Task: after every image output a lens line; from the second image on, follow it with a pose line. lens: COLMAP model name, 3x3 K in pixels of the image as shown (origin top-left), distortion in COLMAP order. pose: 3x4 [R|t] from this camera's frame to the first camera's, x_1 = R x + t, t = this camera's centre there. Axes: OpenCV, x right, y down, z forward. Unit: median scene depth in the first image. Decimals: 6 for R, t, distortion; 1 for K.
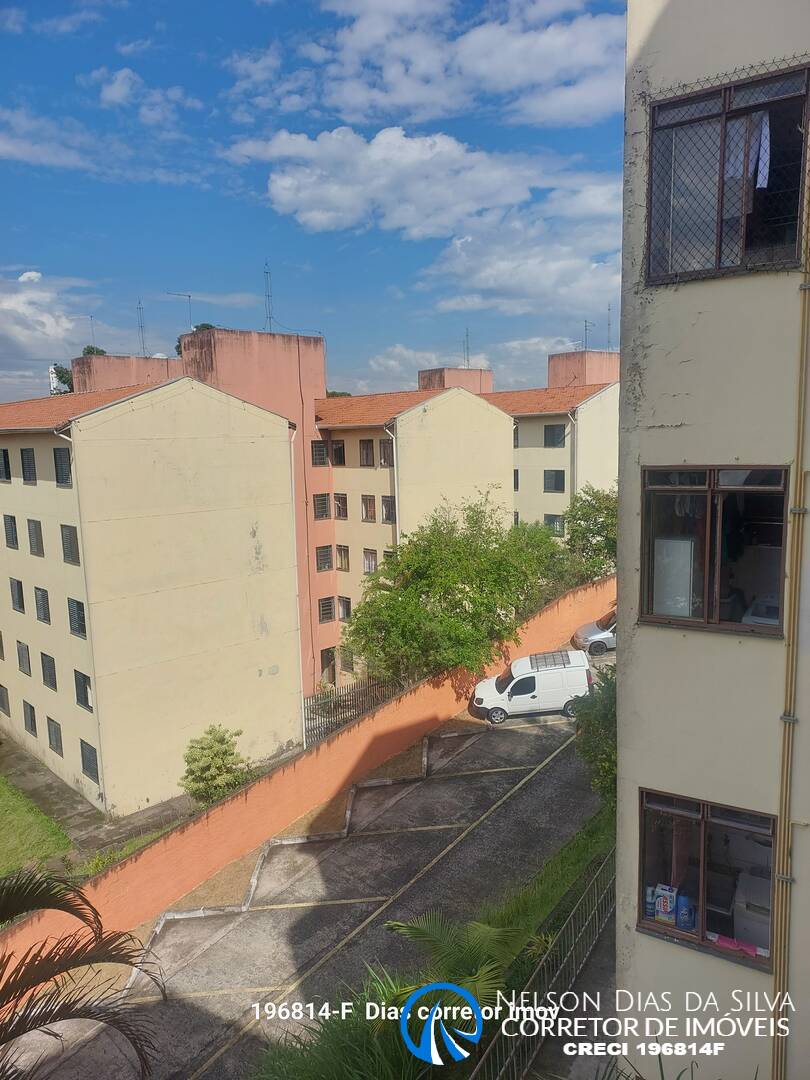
lens RADIAL K [[773.2, 0, 407.2], [0, 773.2, 551.1], [0, 0, 1]] dist [0.055304, -0.026445]
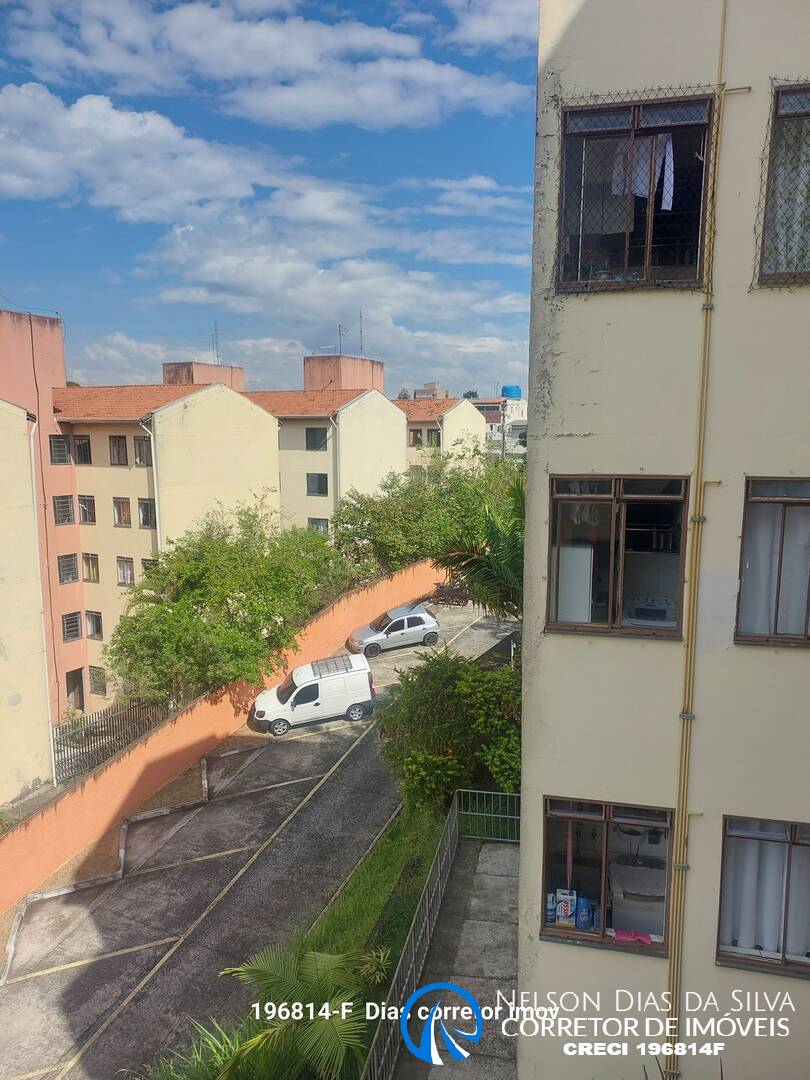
lens RADIAL K [[773.2, 0, 368.6], [0, 773.2, 560.8], [0, 0, 1]] dist [0.055304, -0.026445]
pose [[0.944179, -0.023204, 0.328614, -0.091231], [0.019660, 0.999707, 0.014104, -0.006599], [-0.328845, -0.006856, 0.944359, 0.052140]]
